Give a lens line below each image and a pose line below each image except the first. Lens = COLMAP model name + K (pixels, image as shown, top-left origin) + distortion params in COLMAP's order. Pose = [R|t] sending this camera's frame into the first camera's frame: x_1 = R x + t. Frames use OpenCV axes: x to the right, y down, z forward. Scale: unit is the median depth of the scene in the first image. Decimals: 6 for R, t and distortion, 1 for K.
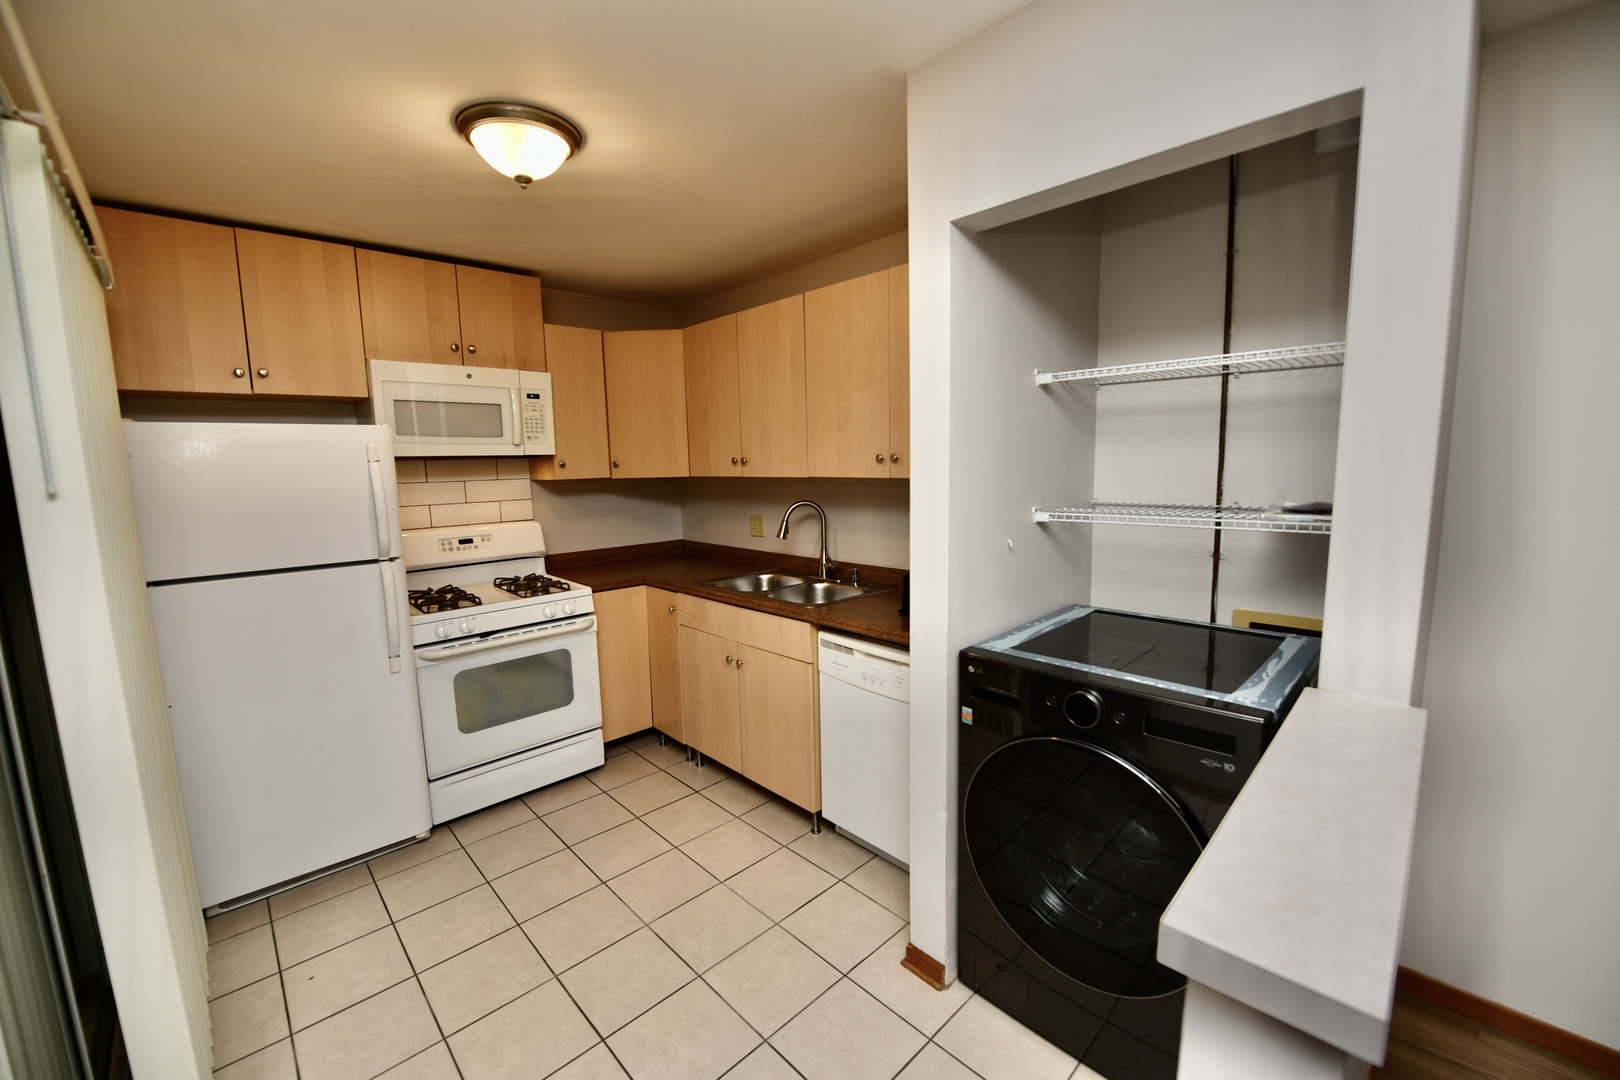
lens RADIAL K [[651.3, 0, 819.7], [0, 651.3, 550.5], [0, 0, 1]] dist [-0.018185, -0.001228]
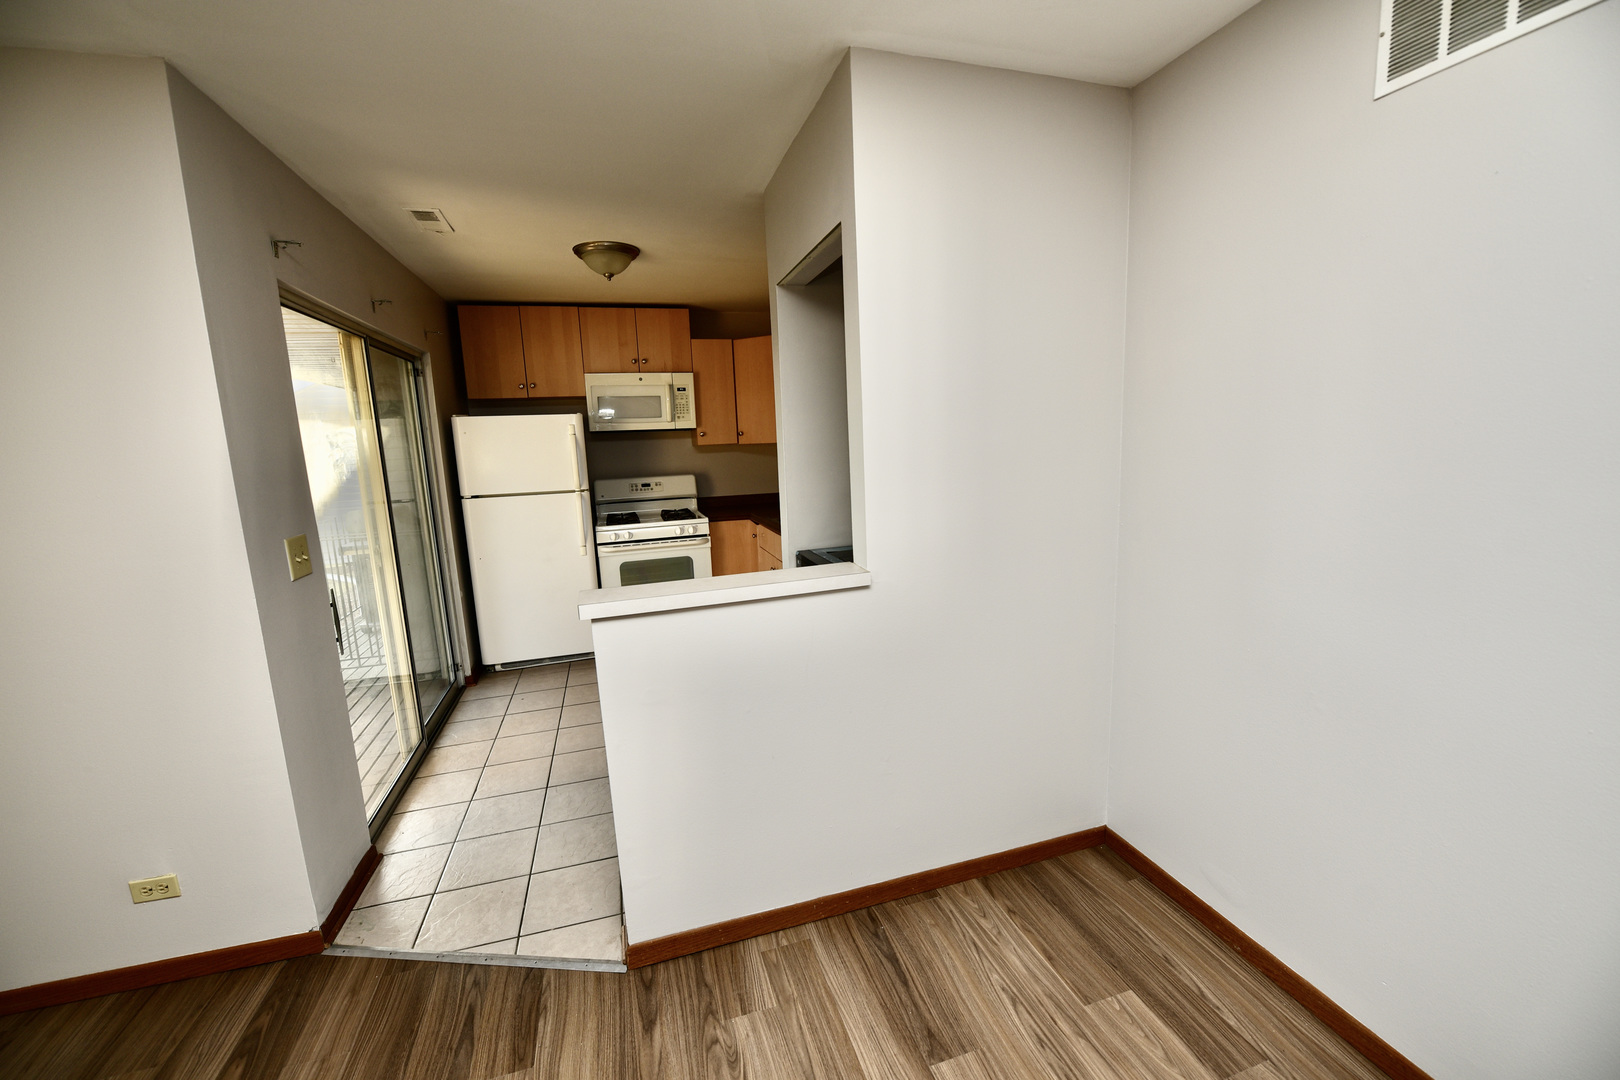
lens RADIAL K [[651.3, 0, 816.0], [0, 651.3, 554.6], [0, 0, 1]] dist [-0.018185, -0.001228]
pose [[0.891847, 0.069525, -0.446962, 0.570640], [-0.043759, 0.996744, 0.067728, 0.030724], [0.450215, -0.040844, 0.891986, -0.235686]]
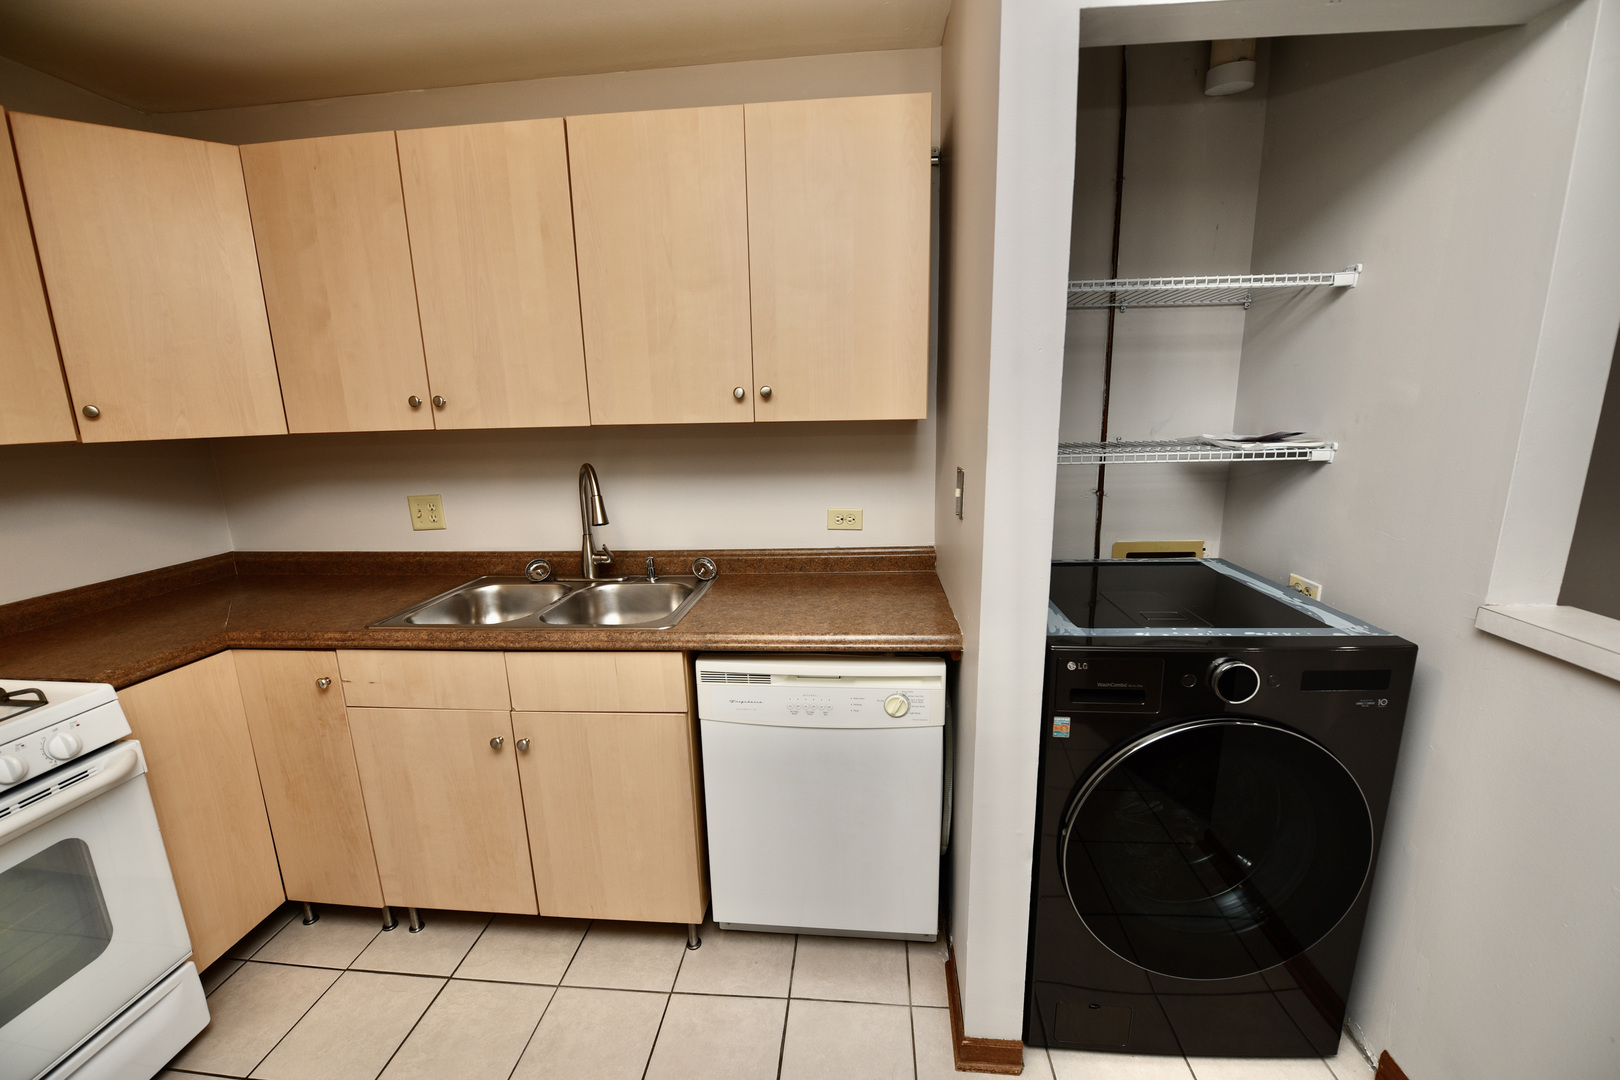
lens RADIAL K [[651.3, 0, 805.7], [0, 651.3, 548.4], [0, 0, 1]] dist [-0.018185, -0.001228]
pose [[0.755717, -0.135991, 0.640623, -0.270614], [0.099894, 0.990693, 0.092463, -0.030814], [-0.647235, -0.005881, 0.762268, 0.369287]]
